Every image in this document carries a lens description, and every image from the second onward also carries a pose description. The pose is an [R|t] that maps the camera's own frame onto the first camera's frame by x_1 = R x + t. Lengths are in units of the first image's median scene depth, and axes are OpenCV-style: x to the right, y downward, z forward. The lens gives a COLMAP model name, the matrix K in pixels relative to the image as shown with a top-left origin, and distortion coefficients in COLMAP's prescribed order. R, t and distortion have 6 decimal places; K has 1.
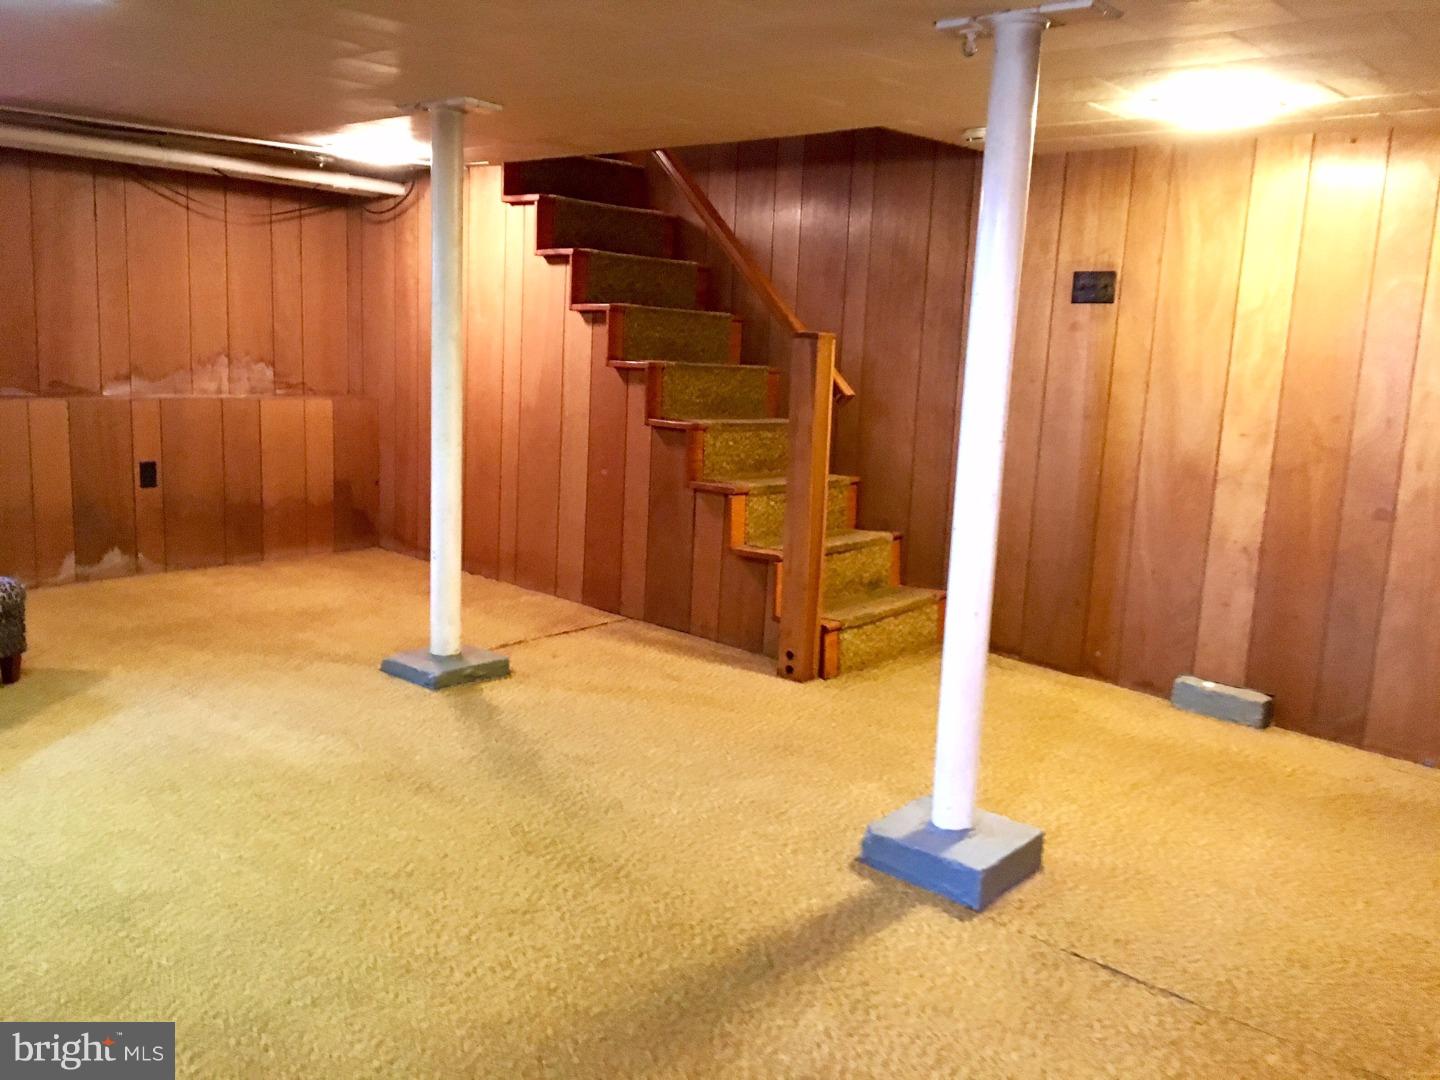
lens RADIAL K [[1223.4, 0, 716.6], [0, 1223.4, 537.0], [0, 0, 1]] dist [0.103271, -0.131831]
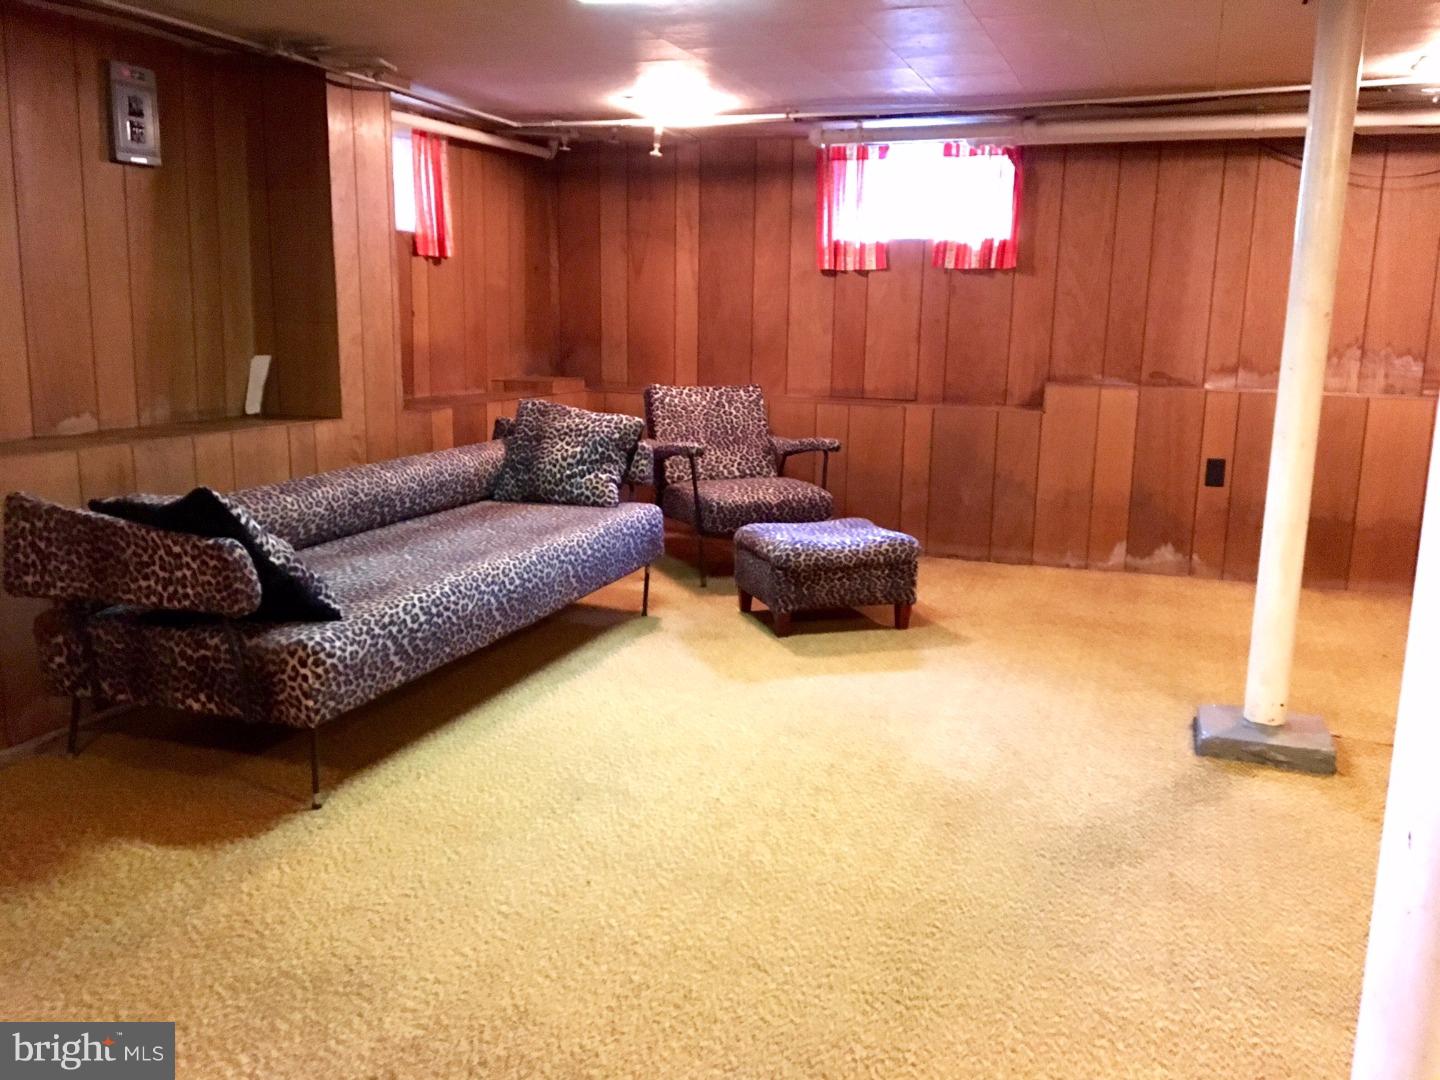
lens RADIAL K [[1223.4, 0, 716.5], [0, 1223.4, 536.8], [0, 0, 1]] dist [0.103271, -0.131831]
pose [[0.355538, 0.135068, -0.924851, 0.291959], [-0.155129, 0.984307, 0.084115, -0.024053], [0.921698, 0.113565, 0.370911, 0.325720]]
